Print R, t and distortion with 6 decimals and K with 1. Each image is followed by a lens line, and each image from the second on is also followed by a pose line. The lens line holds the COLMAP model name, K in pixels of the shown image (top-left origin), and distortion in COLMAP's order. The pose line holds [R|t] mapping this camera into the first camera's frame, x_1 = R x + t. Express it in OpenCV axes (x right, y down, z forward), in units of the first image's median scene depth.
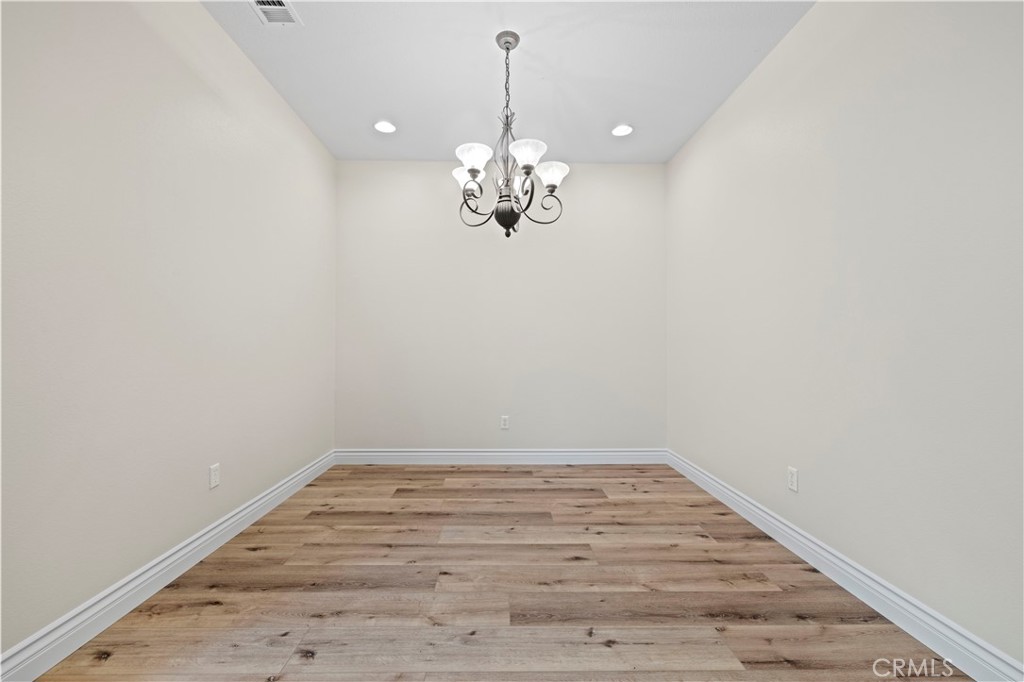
lens RADIAL K [[435.5, 0, 509.3], [0, 435.5, 341.6], [0, 0, 1]] dist [0.004082, 0.000398]
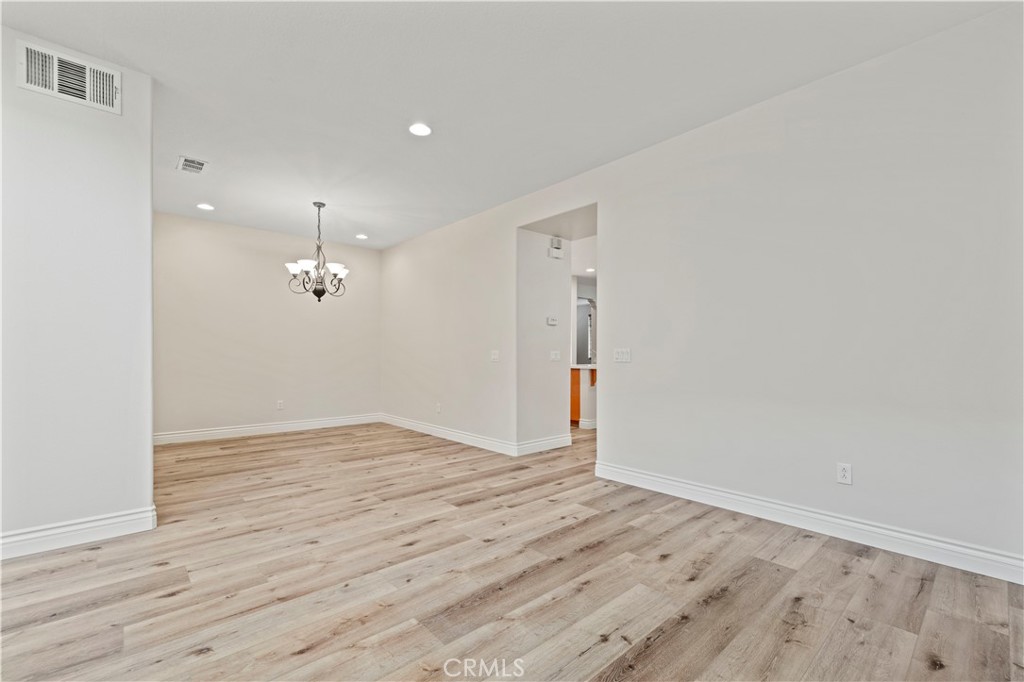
lens RADIAL K [[435.5, 0, 509.3], [0, 435.5, 341.6], [0, 0, 1]] dist [0.004082, 0.000398]
pose [[0.757305, 0.020186, 0.652749, -0.730463], [-0.008056, 0.999735, -0.021570, -0.020658], [-0.653012, 0.011076, 0.757267, -1.245826]]
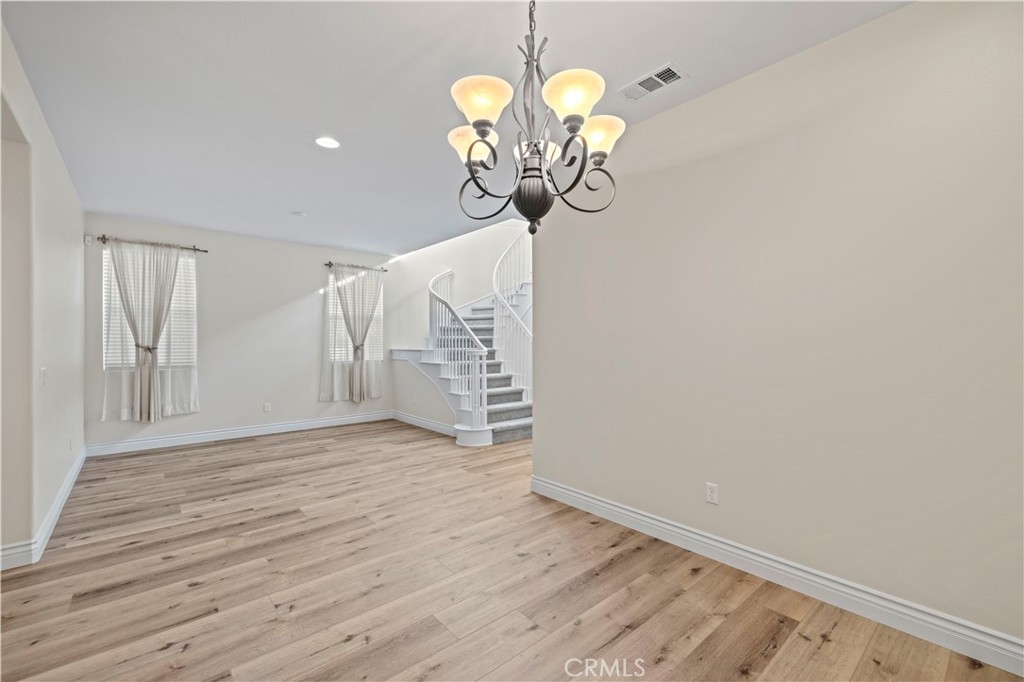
lens RADIAL K [[436.9, 0, 507.5], [0, 436.9, 344.9], [0, 0, 1]] dist [0.003136, 0.000218]
pose [[-0.779660, 0.003614, -0.626192, 0.463111], [0.007850, 0.999961, -0.004004, -0.081029], [0.626153, -0.008038, -0.779658, 1.600824]]
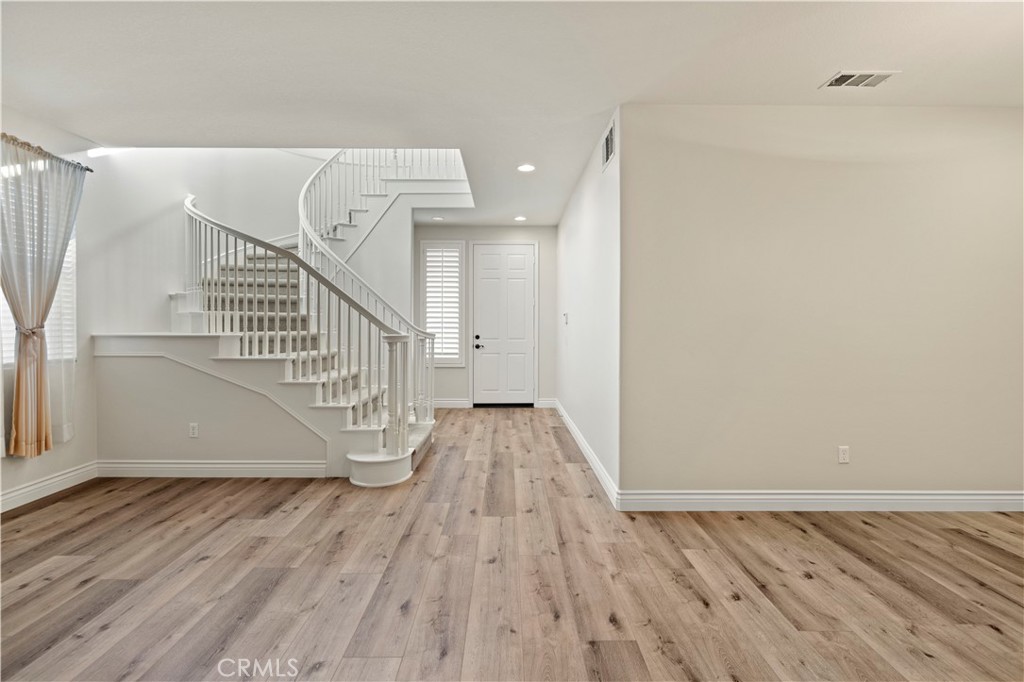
lens RADIAL K [[468.6, 0, 508.8], [0, 468.6, 329.4], [0, 0, 1]] dist [-0.002295, 0.000874]
pose [[-0.016162, 0.009508, -0.999824, 0.772236], [0.007129, 0.999930, 0.009394, -0.095336], [0.999844, -0.006976, -0.016229, 0.014037]]
